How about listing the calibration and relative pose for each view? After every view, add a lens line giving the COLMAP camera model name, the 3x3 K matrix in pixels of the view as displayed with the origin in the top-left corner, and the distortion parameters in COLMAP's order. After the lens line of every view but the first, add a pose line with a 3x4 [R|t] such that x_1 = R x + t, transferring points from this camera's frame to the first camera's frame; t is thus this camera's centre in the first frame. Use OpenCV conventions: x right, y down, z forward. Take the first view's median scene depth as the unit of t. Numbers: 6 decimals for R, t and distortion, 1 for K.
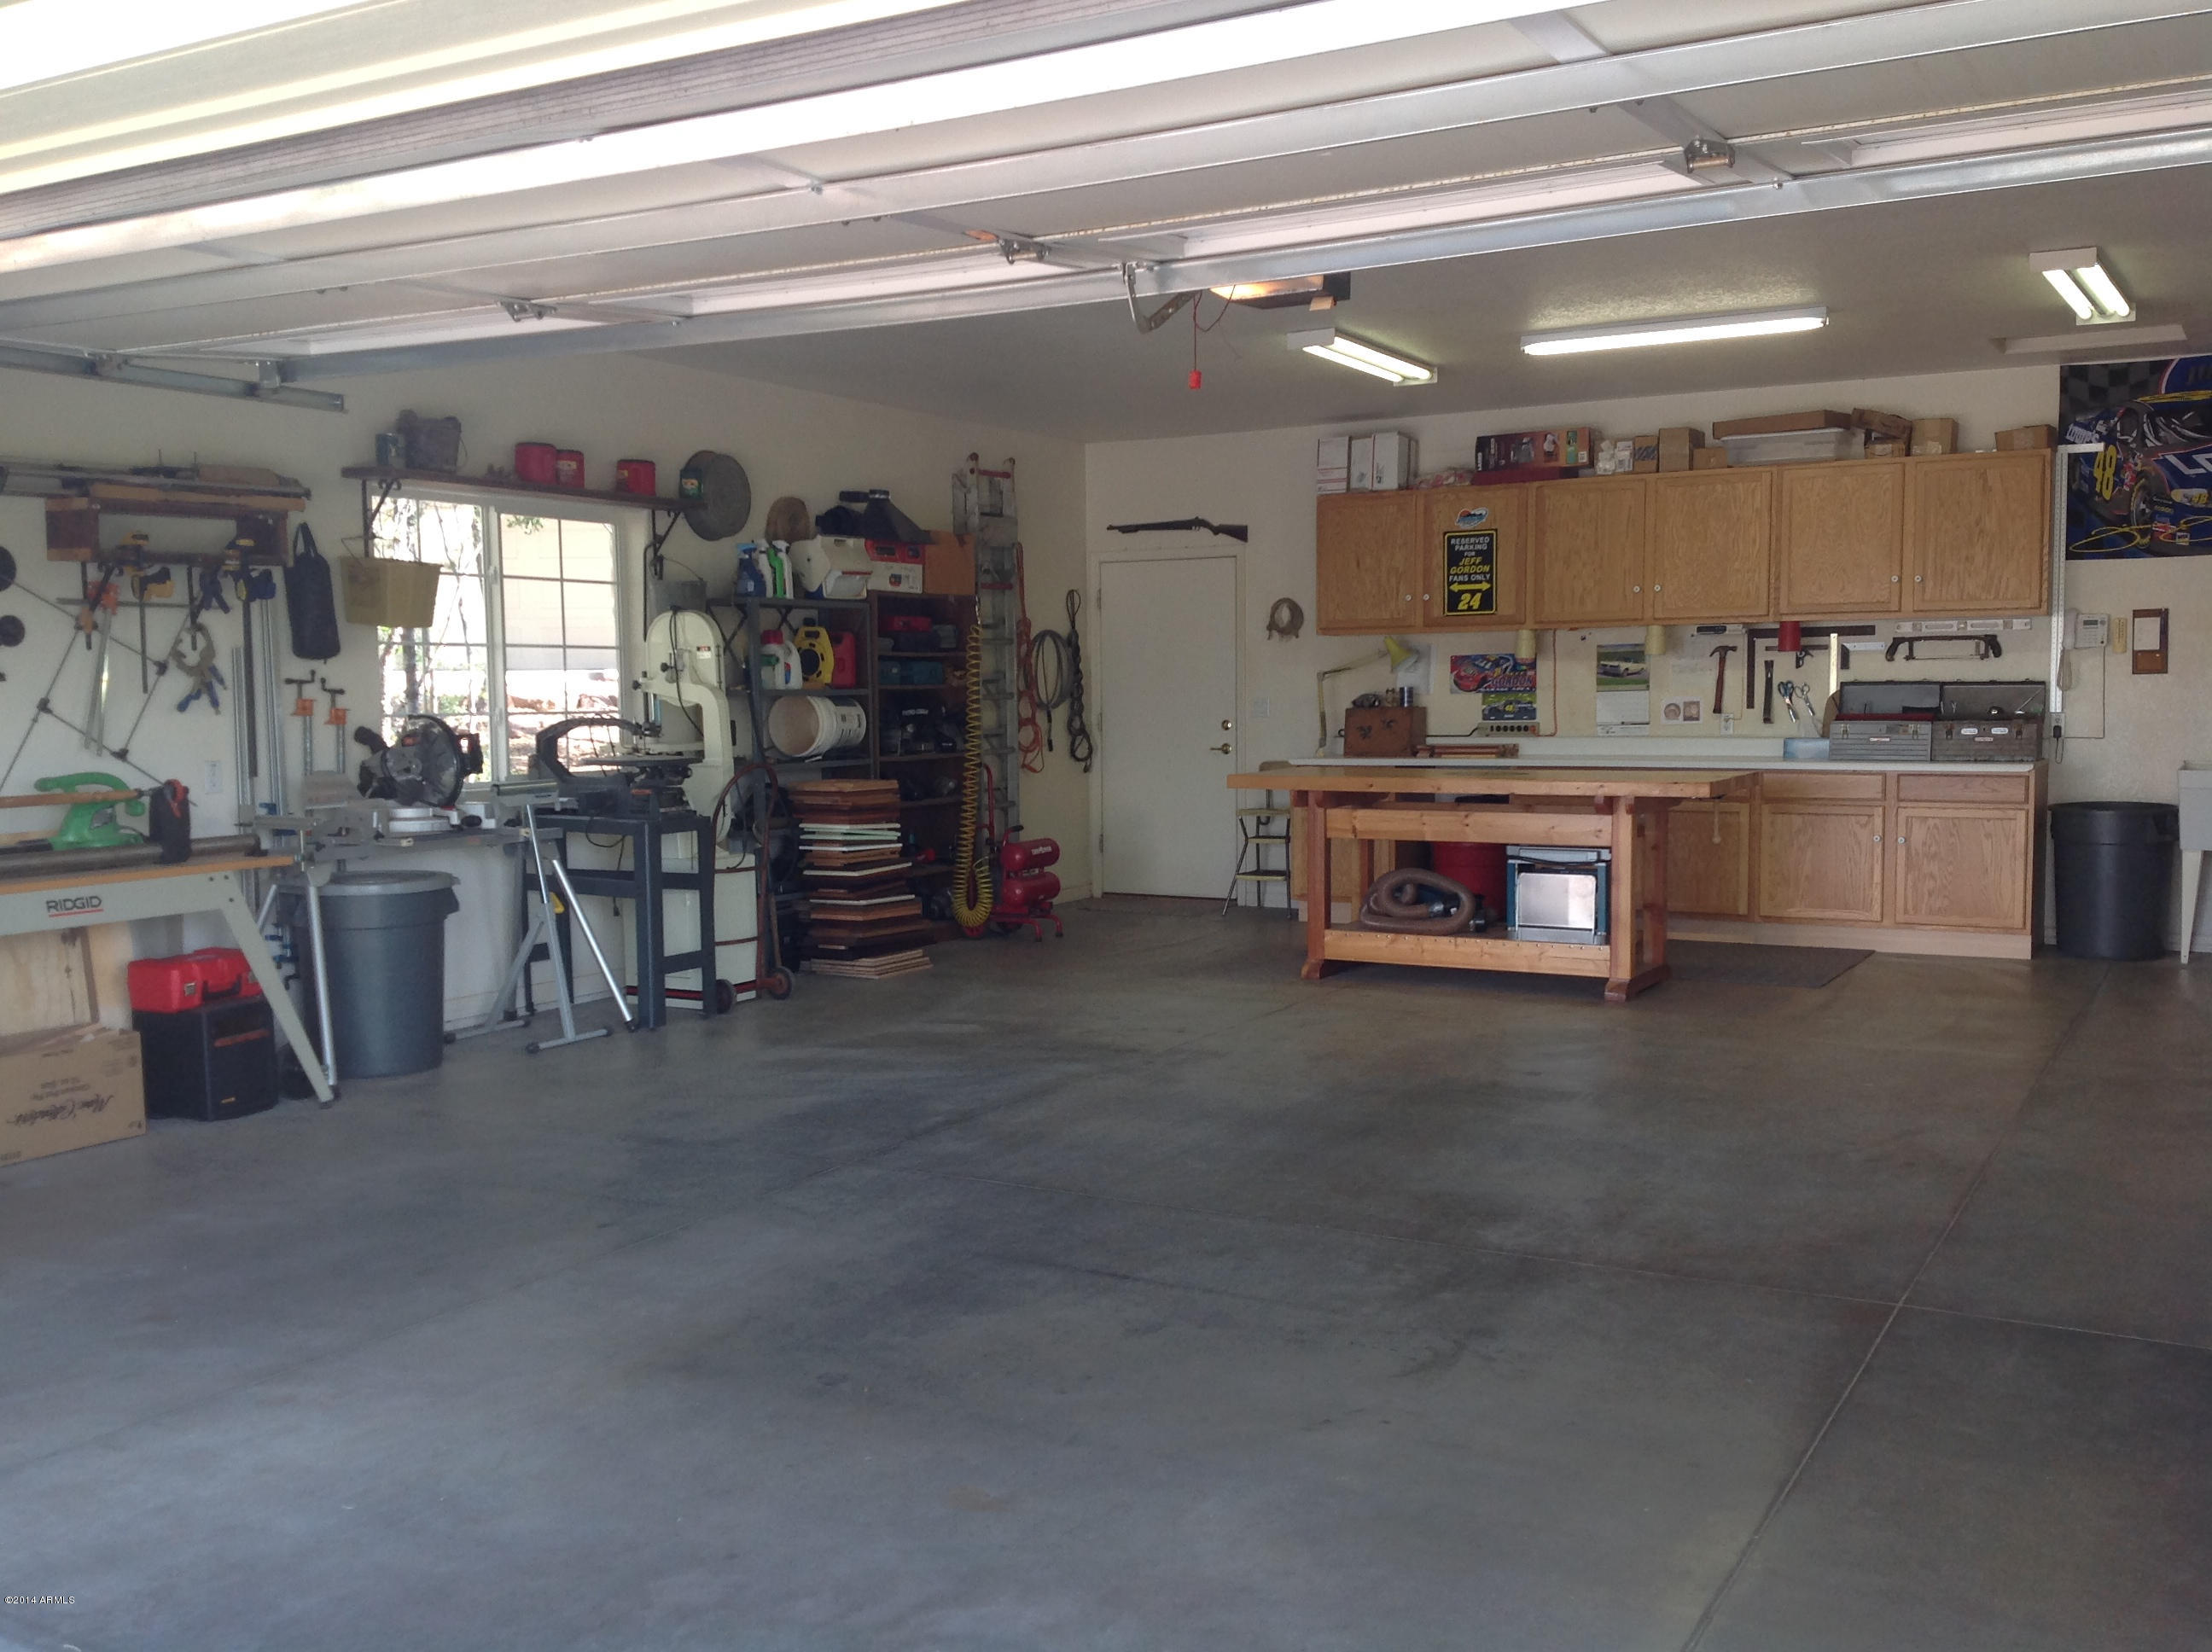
lens RADIAL K [[2164.1, 0, 1066.5], [0, 2164.1, 859.1], [0, 0, 1]] dist [0.197844, -0.483731]
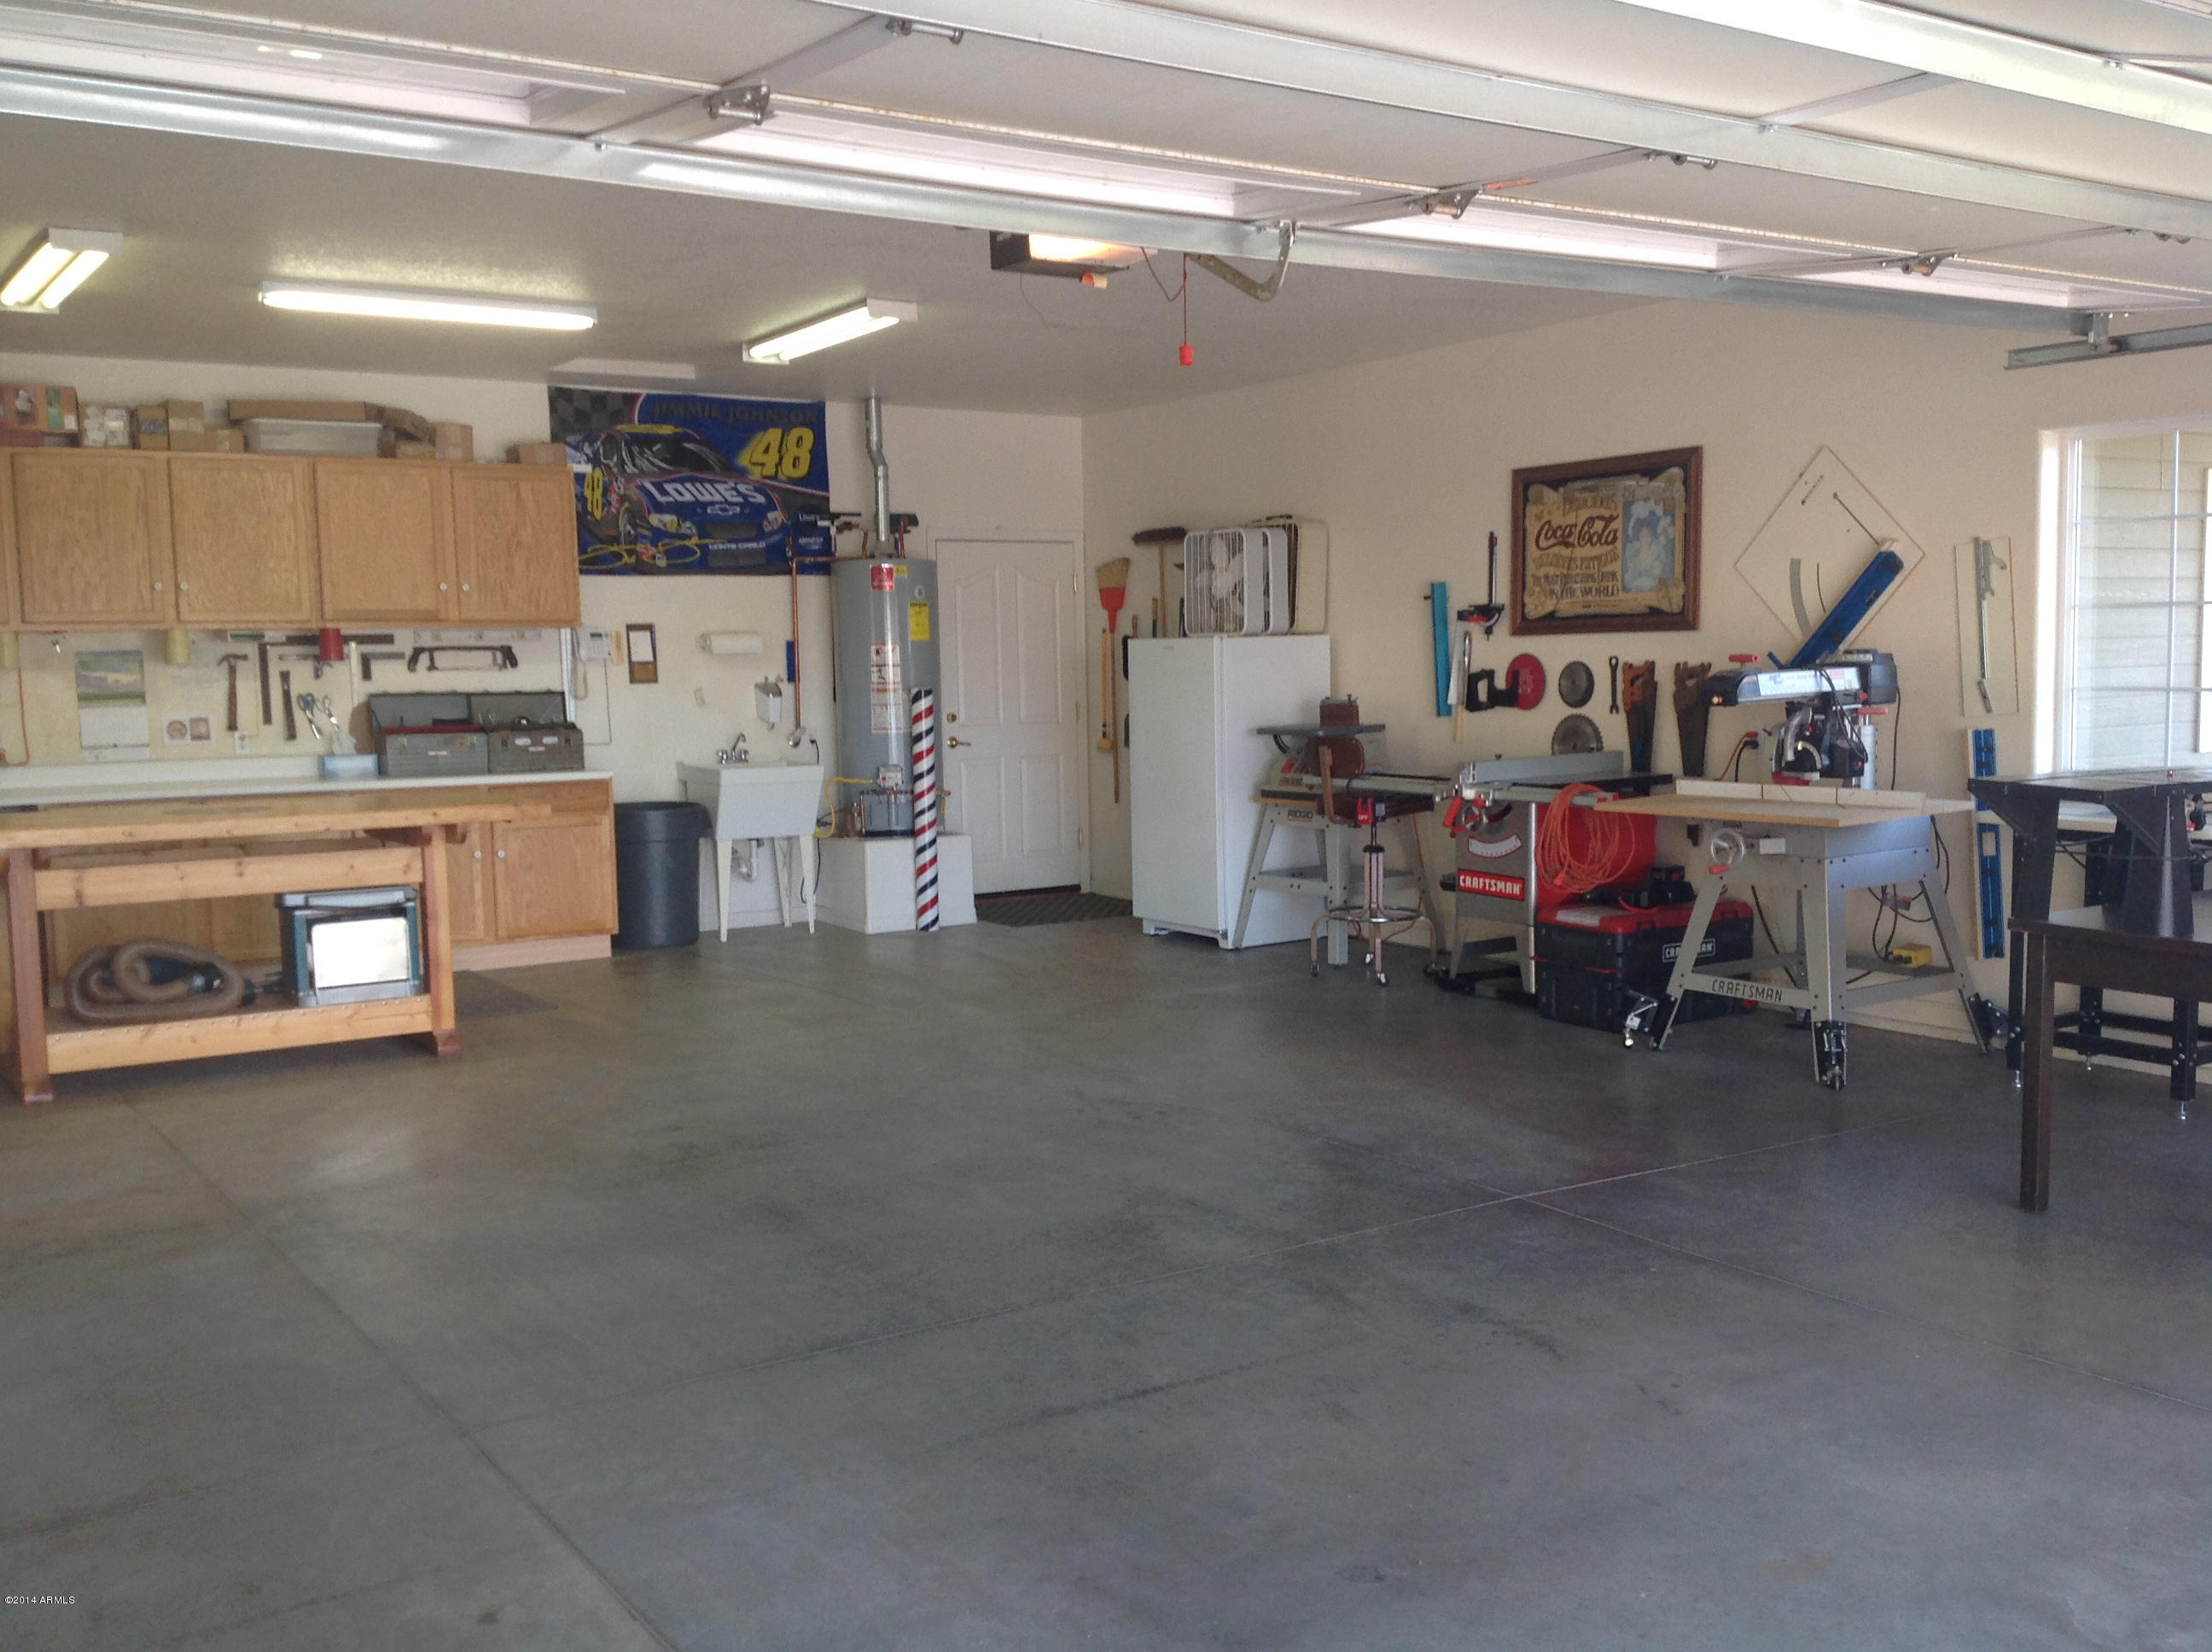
lens RADIAL K [[2169.5, 0, 1103.9], [0, 2169.5, 867.6], [0, 0, 1]] dist [0.190046, -0.501525]
pose [[0.402882, -0.086199, 0.911184, -0.397122], [0.086133, 0.994708, 0.056017, -0.033429], [-0.911190, 0.055915, 0.408175, 0.345654]]
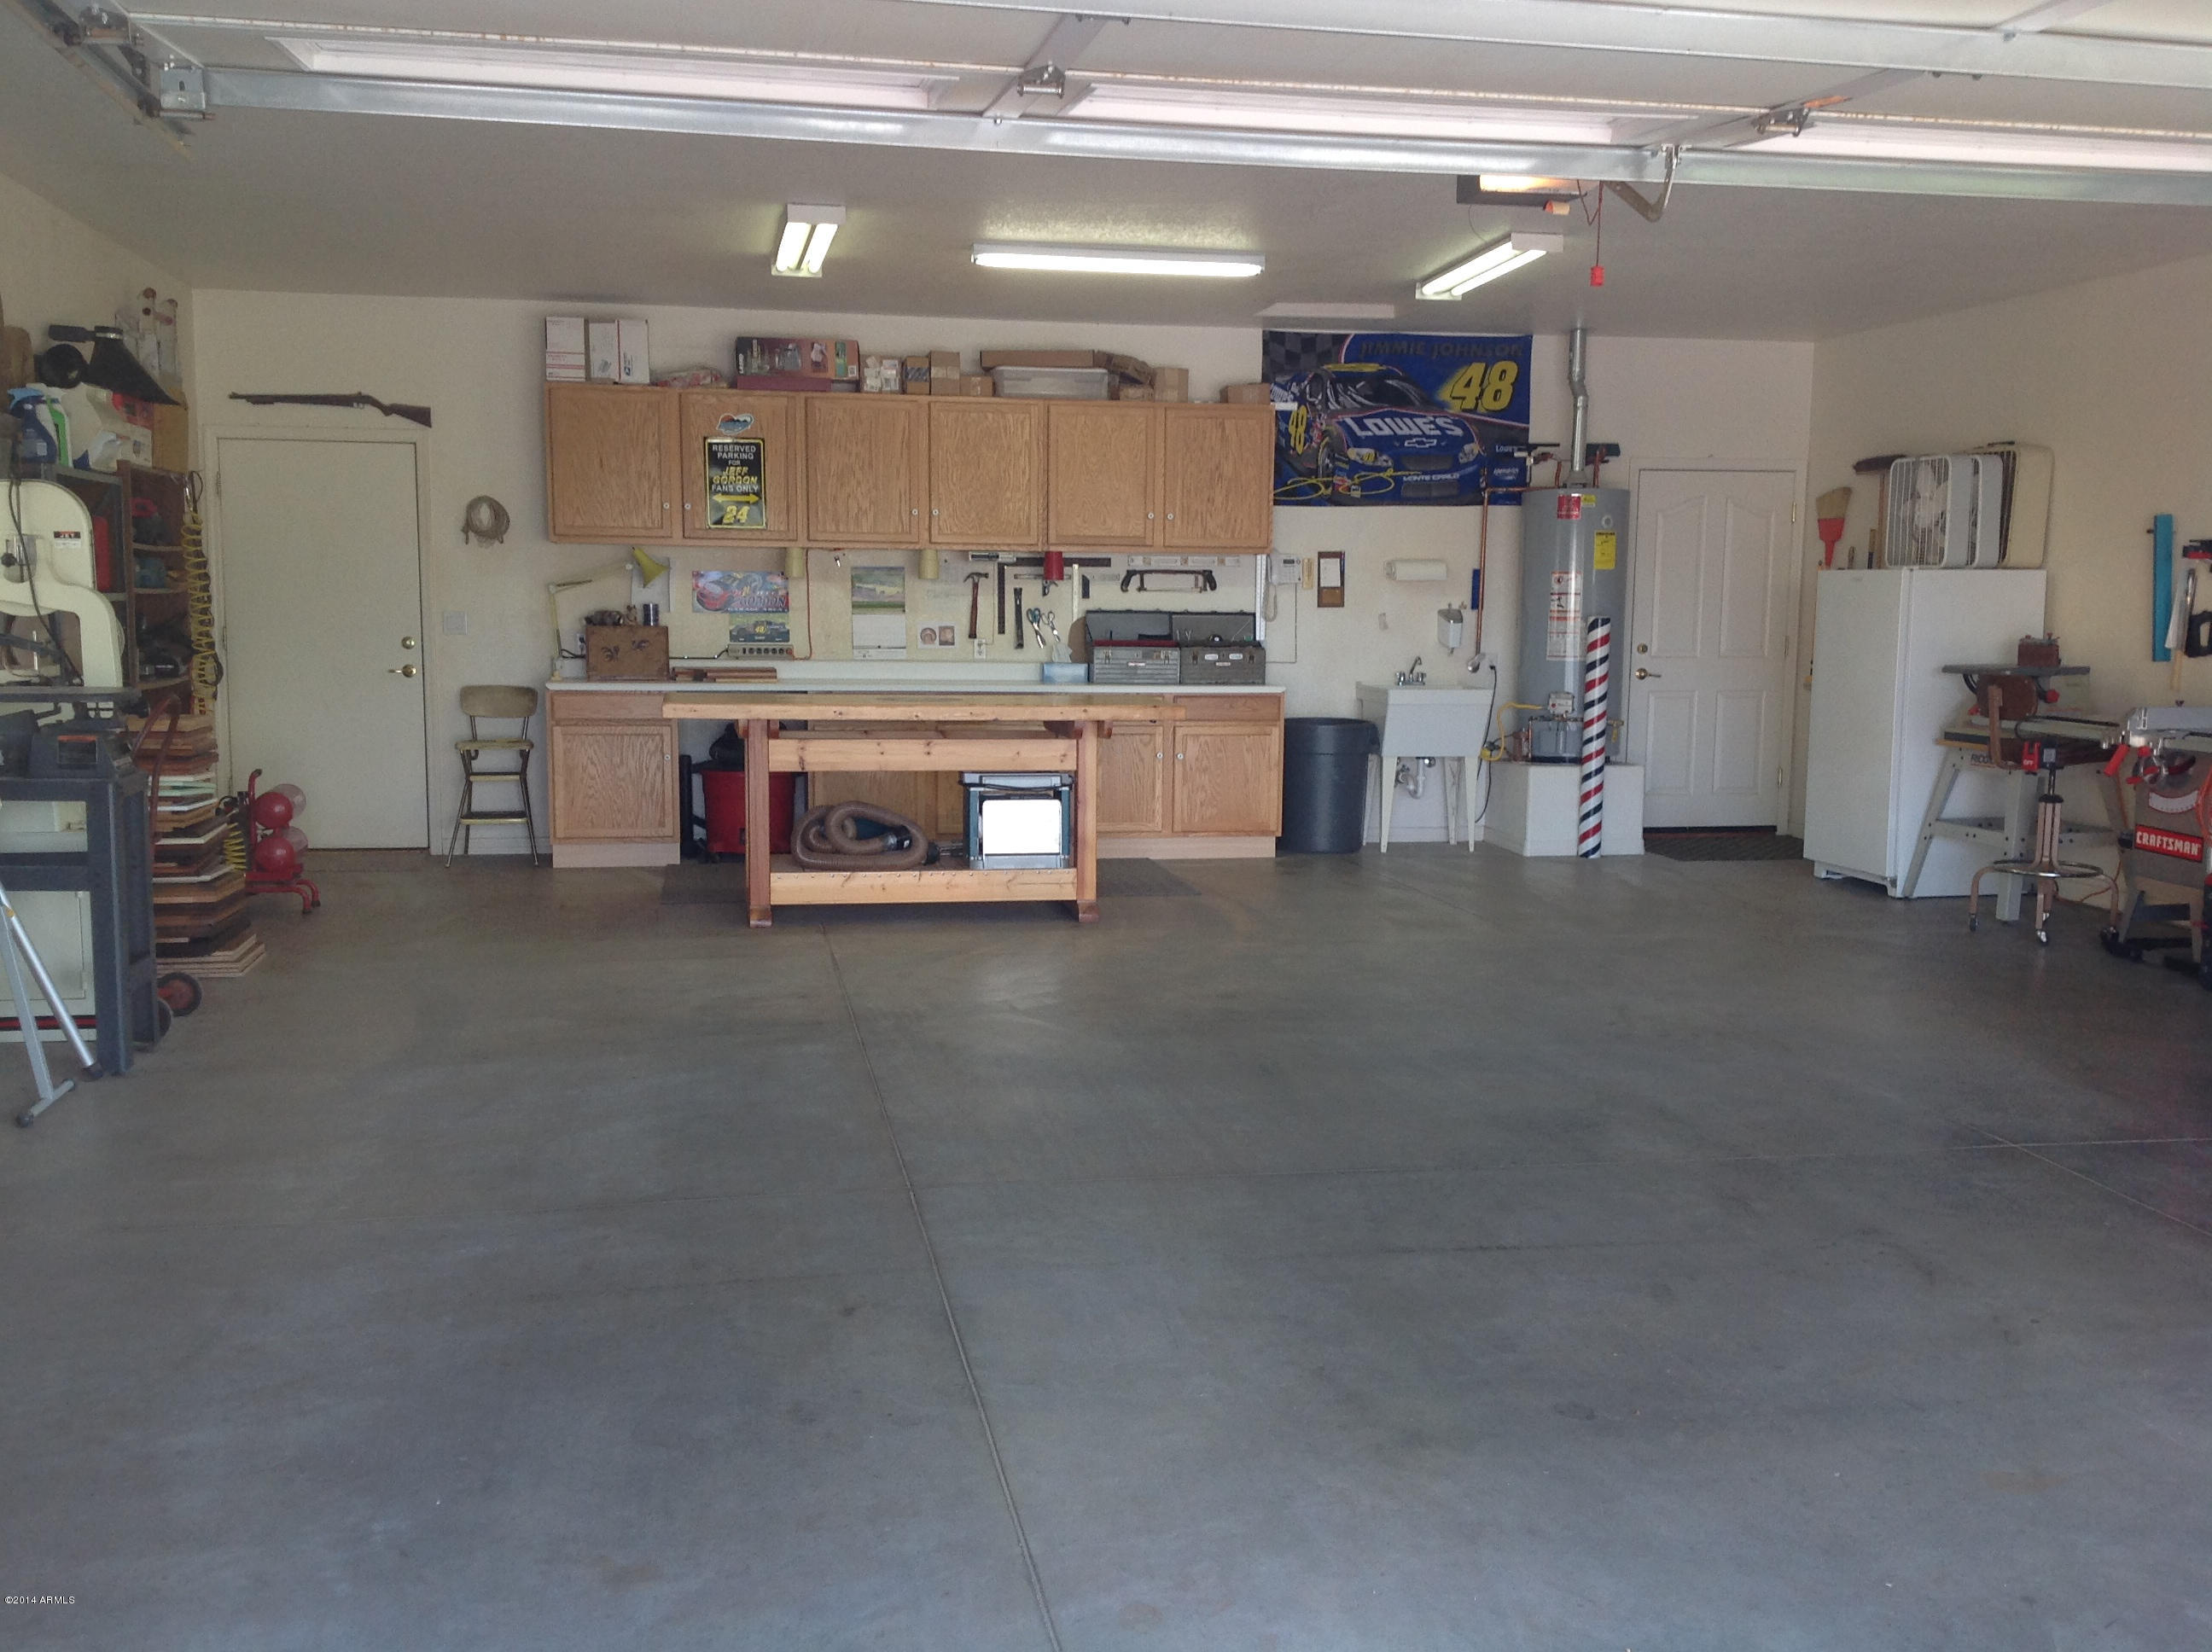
lens RADIAL K [[2164.1, 0, 1066.5], [0, 2164.1, 859.1], [0, 0, 1]] dist [0.197844, -0.483731]
pose [[0.739330, -0.061738, 0.670506, -0.382029], [0.036938, 0.998007, 0.051164, -0.014437], [-0.672329, -0.013060, 0.740137, 0.231057]]
